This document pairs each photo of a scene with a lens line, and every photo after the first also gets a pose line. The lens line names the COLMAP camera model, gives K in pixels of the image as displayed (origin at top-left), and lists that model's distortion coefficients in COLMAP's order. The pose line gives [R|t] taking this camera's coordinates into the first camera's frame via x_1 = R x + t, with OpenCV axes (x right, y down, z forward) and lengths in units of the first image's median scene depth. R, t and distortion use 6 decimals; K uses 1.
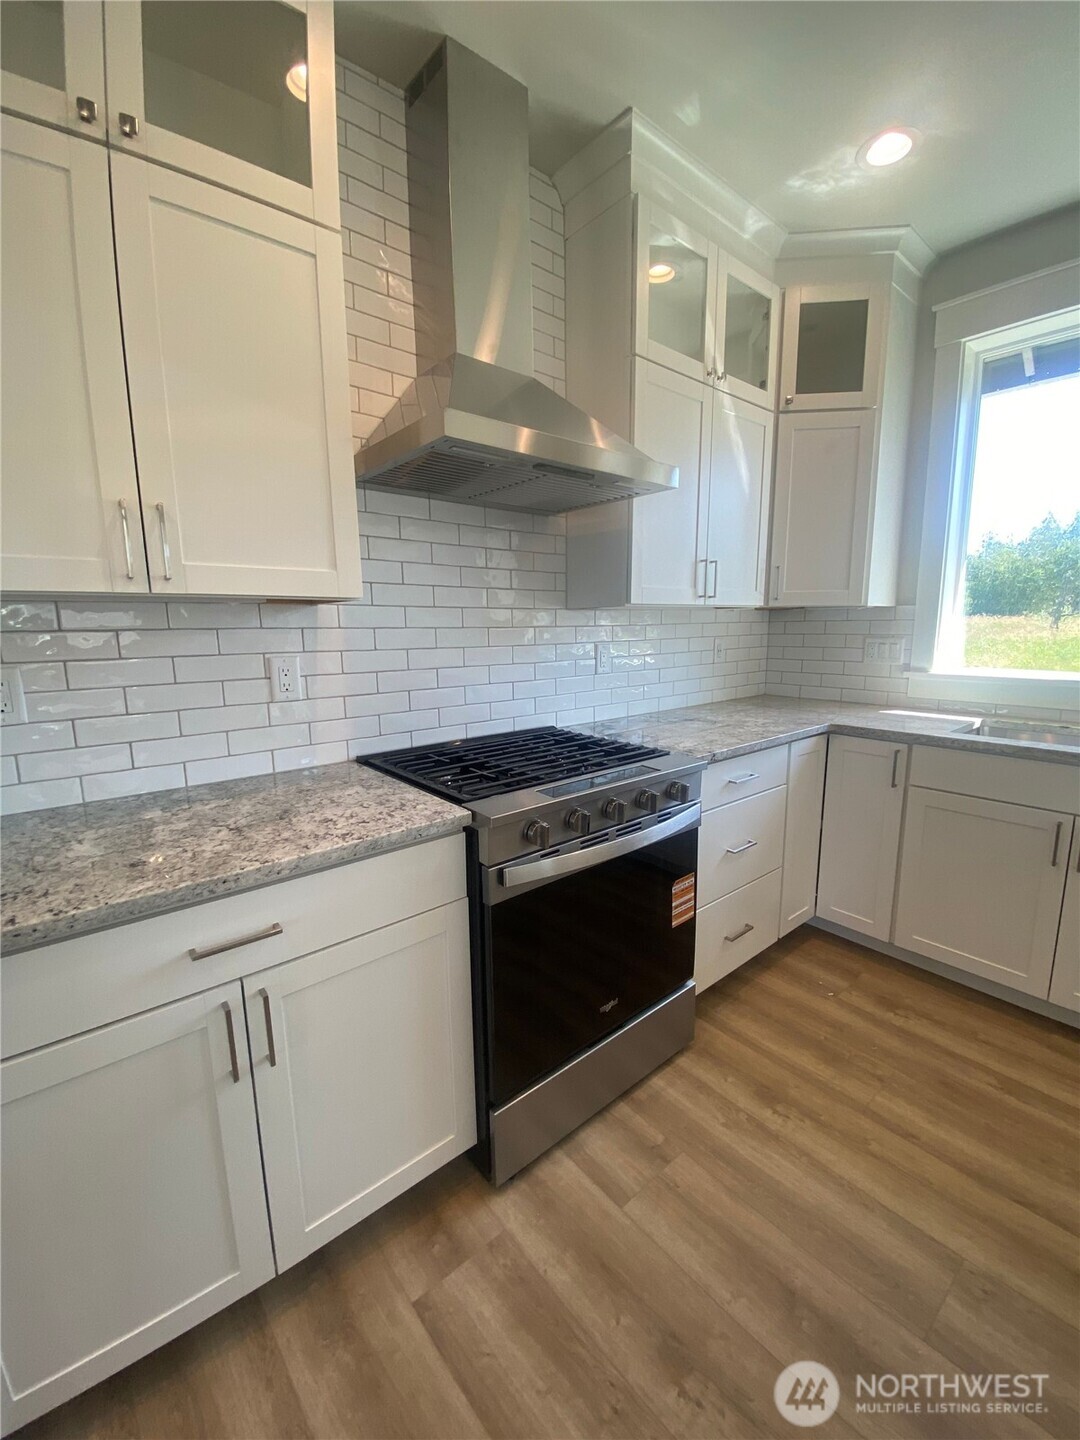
lens RADIAL K [[590.4, 0, 525.6], [0, 590.4, 724.8], [0, 0, 1]] dist [-0.002321, -0.007694]
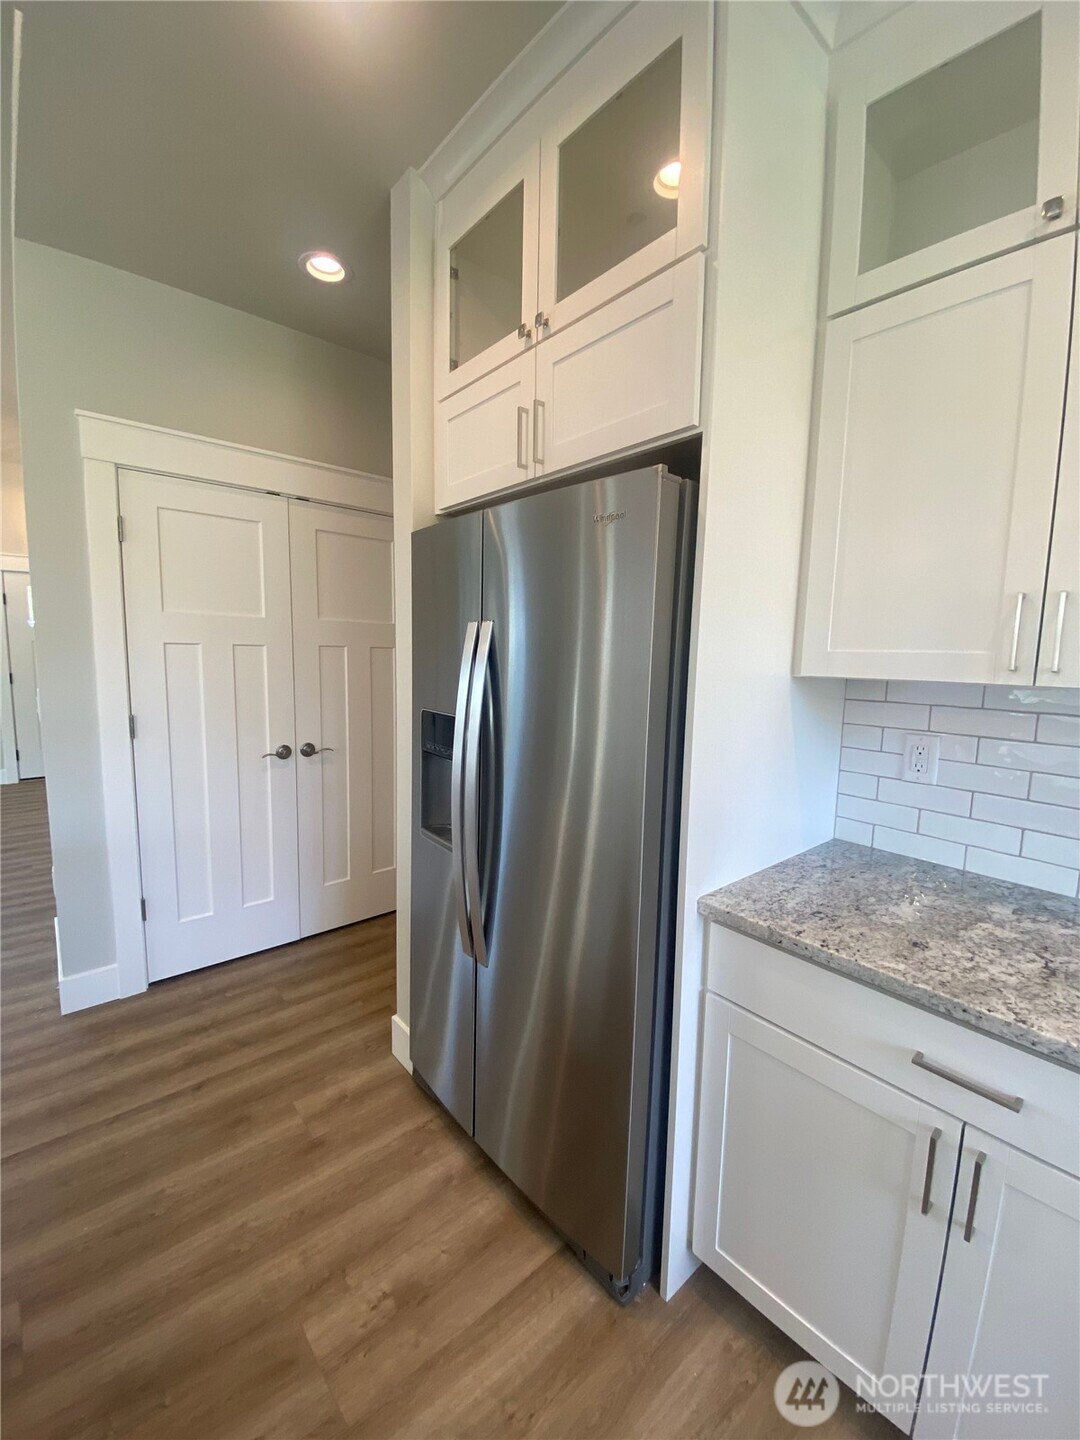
lens RADIAL K [[590.4, 0, 538.2], [0, 590.4, 723.7], [0, 0, 1]] dist [-0.002321, -0.007694]
pose [[0.032287, 0.138548, -0.989829, 0.185443], [-0.185661, 0.973940, 0.130268, -0.098355], [0.982083, 0.179567, 0.057168, 0.133433]]
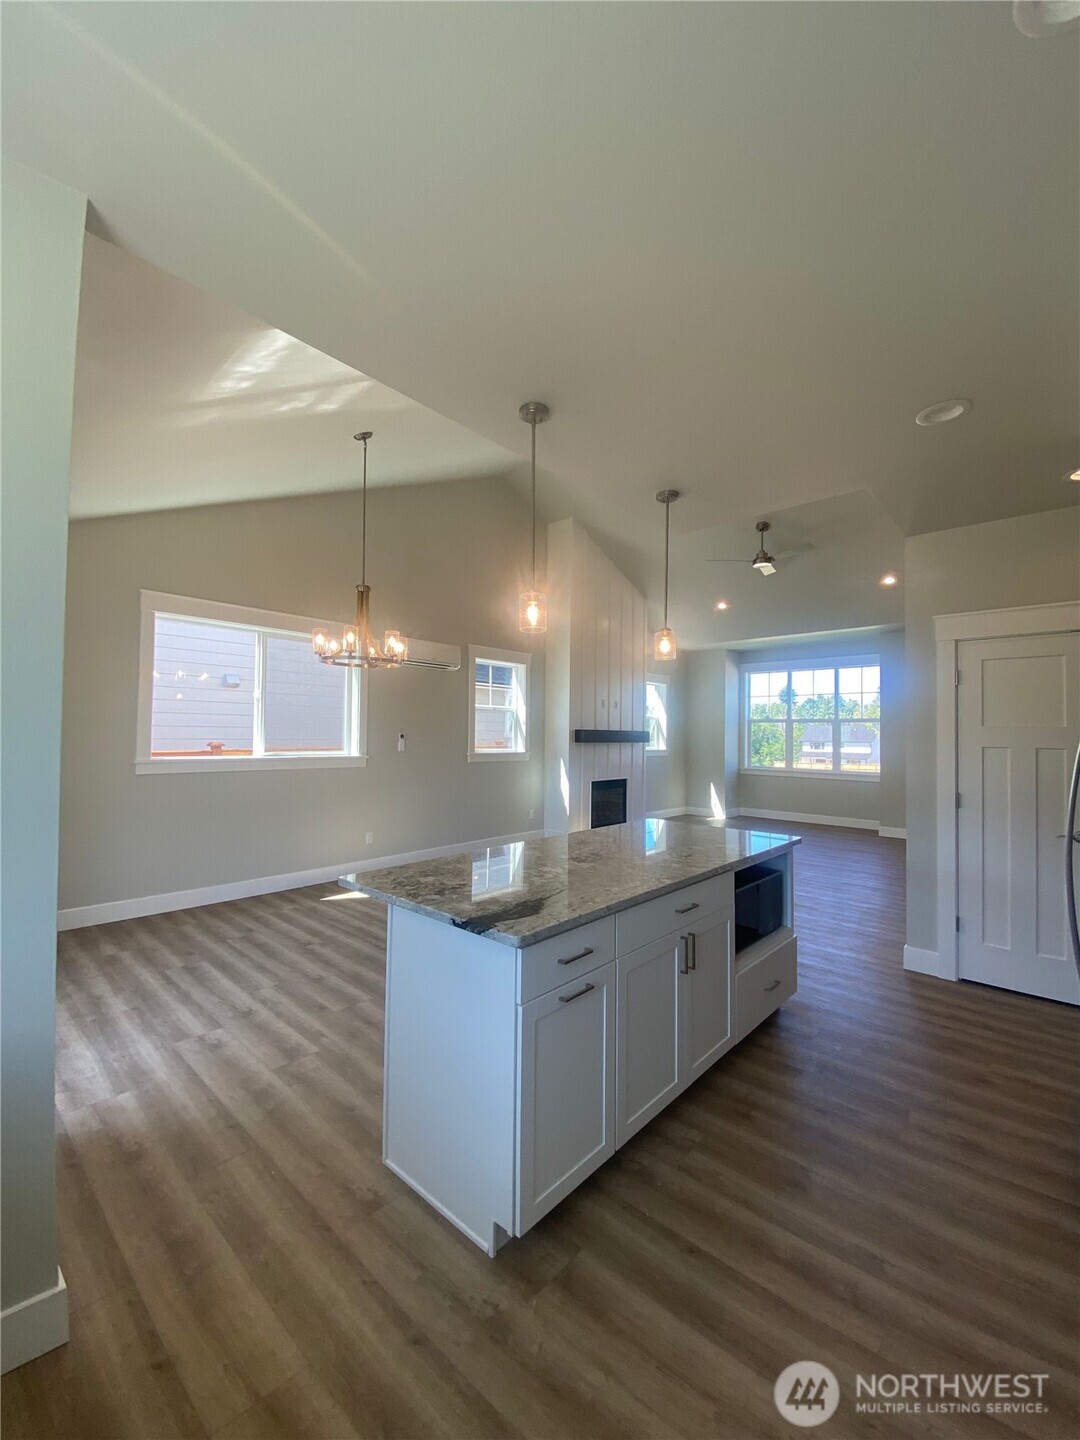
lens RADIAL K [[590.4, 0, 528.4], [0, 590.4, 718.8], [0, 0, 1]] dist [-0.002321, -0.007694]
pose [[-0.990023, -0.003127, -0.140869, 0.675043], [-0.023020, 0.989911, 0.139811, -0.305189], [0.139011, 0.141659, -0.980107, 1.178176]]
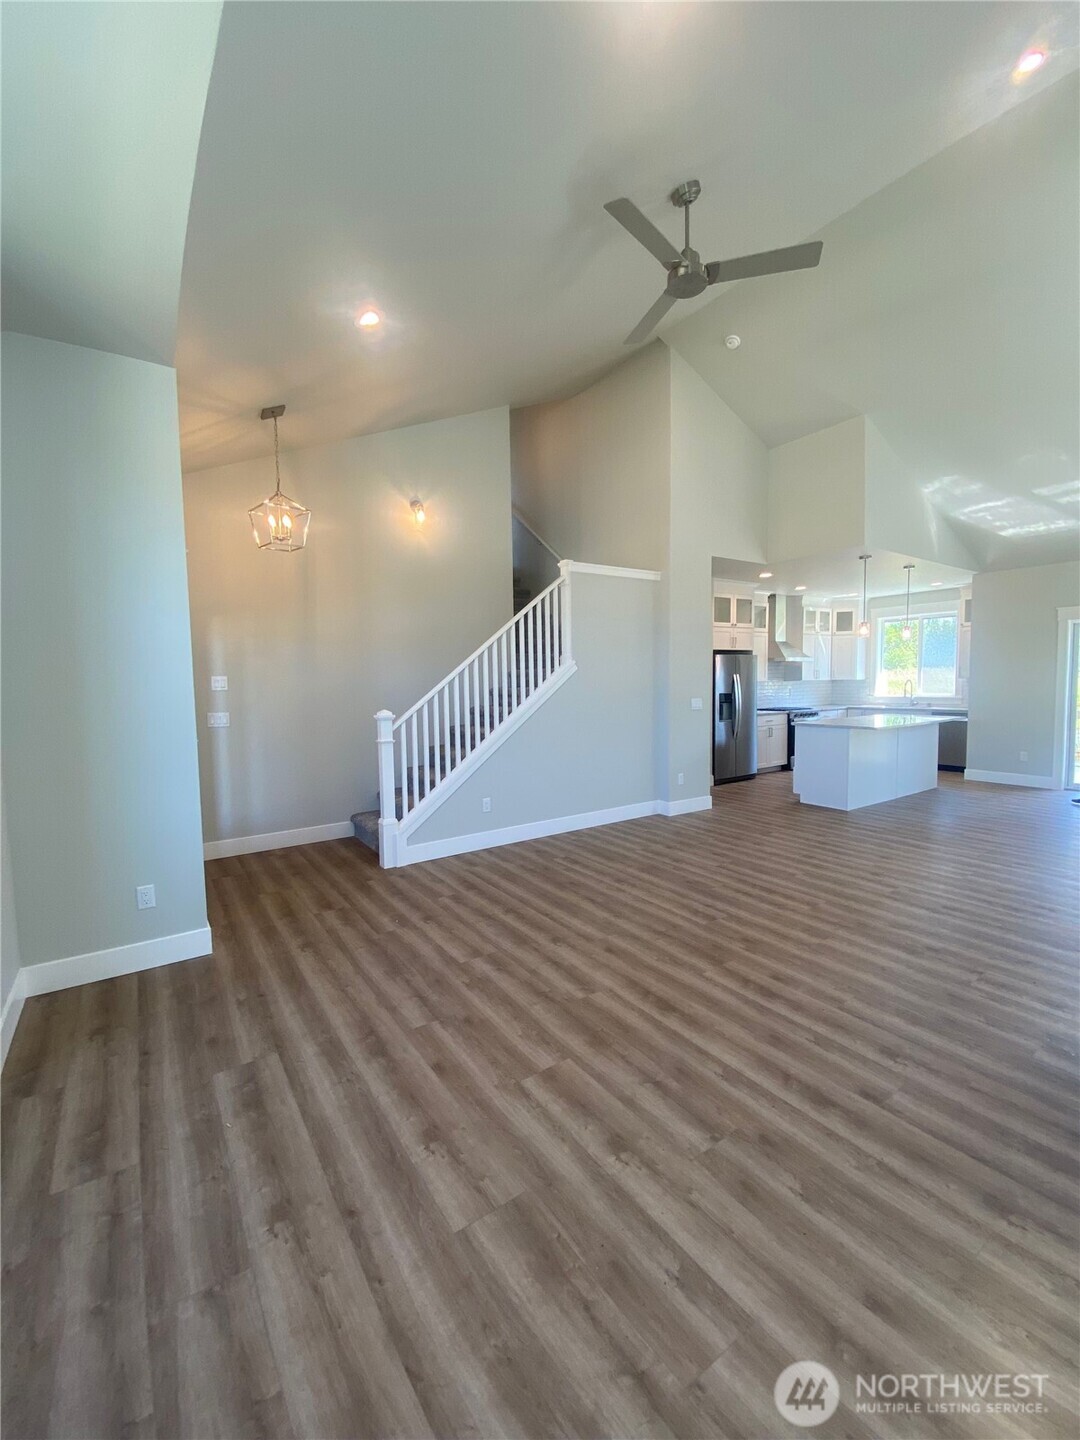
lens RADIAL K [[590.4, 0, 530.2], [0, 590.4, 713.7], [0, 0, 1]] dist [-0.002321, -0.007694]
pose [[0.995329, 0.003847, -0.096461, -1.974343], [-0.013810, 0.994604, -0.102825, 0.749445], [0.095544, 0.103677, 0.990011, -4.999821]]
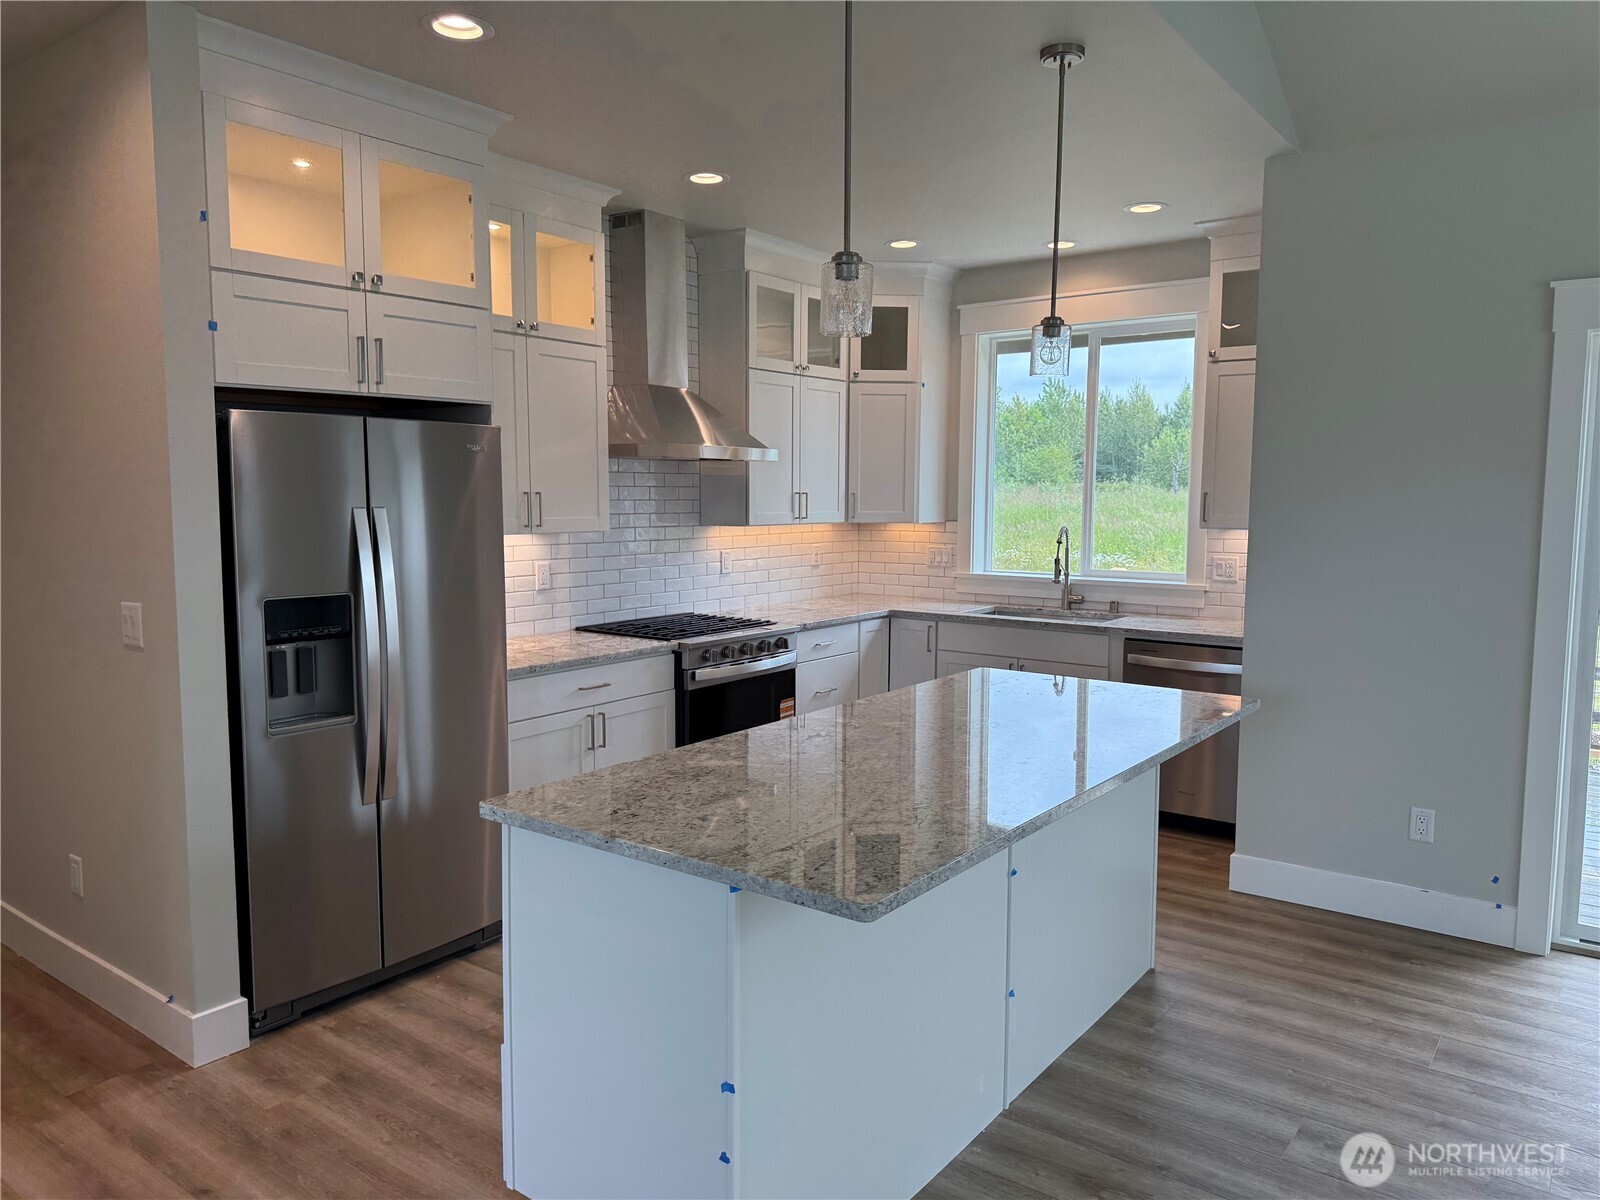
lens RADIAL K [[1151.8, 0, 790.2], [0, 1151.8, 589.0], [0, 0, 1]] dist [-0.011874, 0.017450]
pose [[0.969341, -0.004854, 0.245672, -0.521147], [0.025329, 0.996453, -0.080252, 0.224680], [-0.244412, 0.084014, 0.966025, -2.173782]]
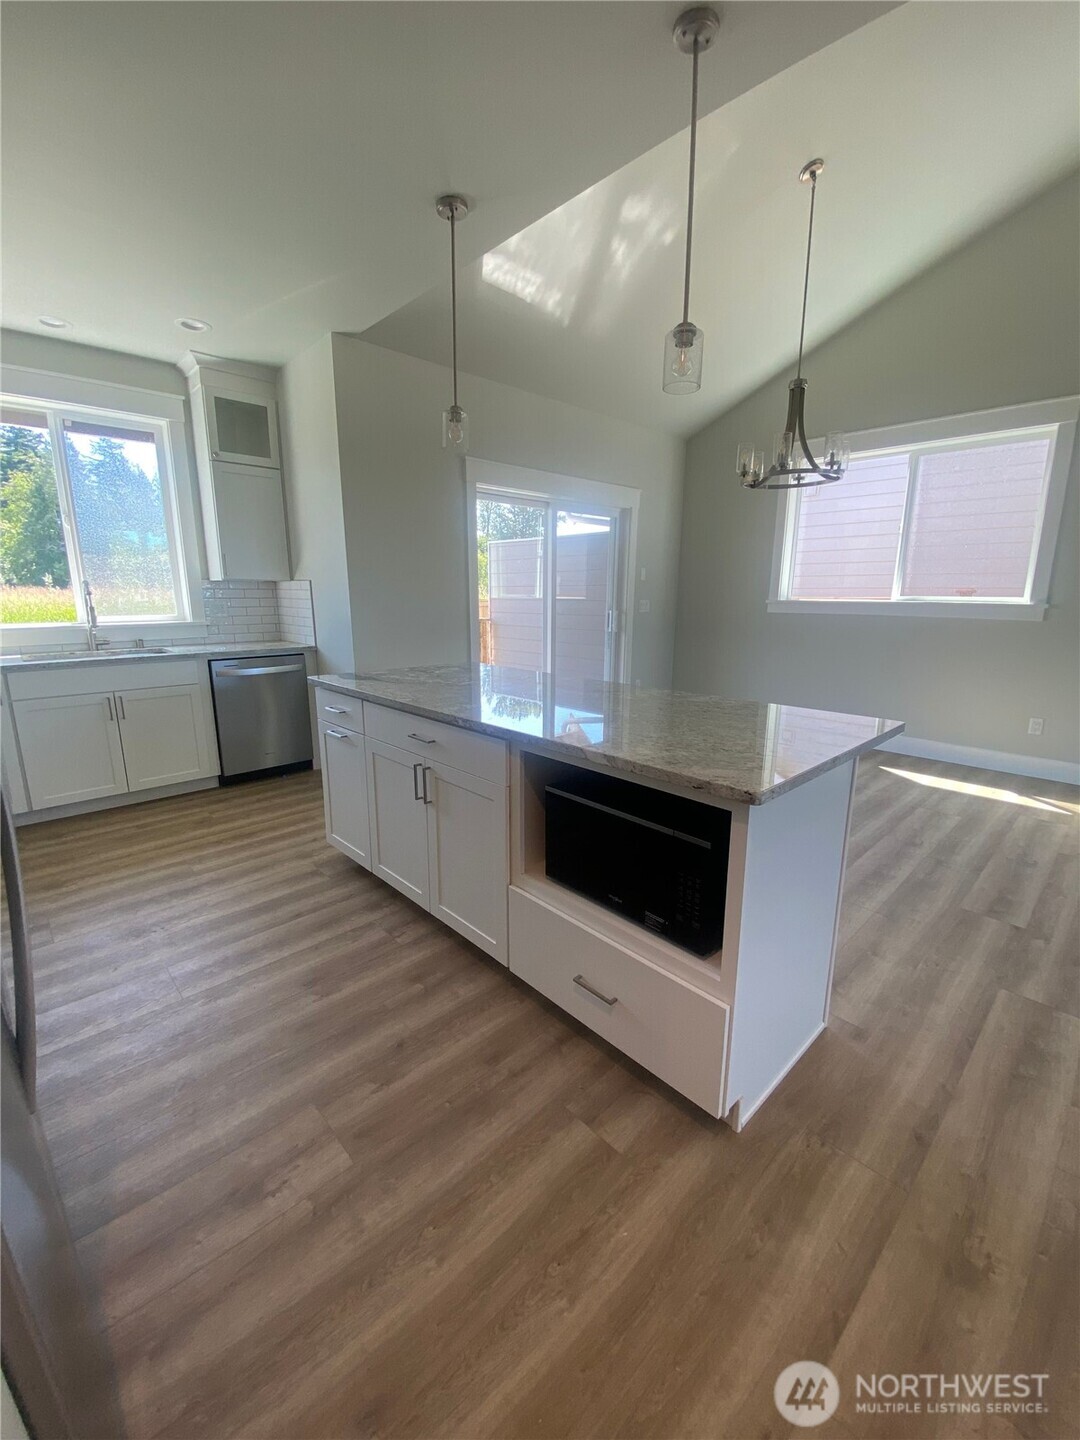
lens RADIAL K [[590.4, 0, 542.6], [0, 590.4, 719.8], [0, 0, 1]] dist [-0.002321, -0.007694]
pose [[-0.073670, -0.198803, 0.977267, -1.227123], [0.165445, 0.963914, 0.208559, 0.083852], [-0.983464, 0.177048, -0.038120, -0.346982]]
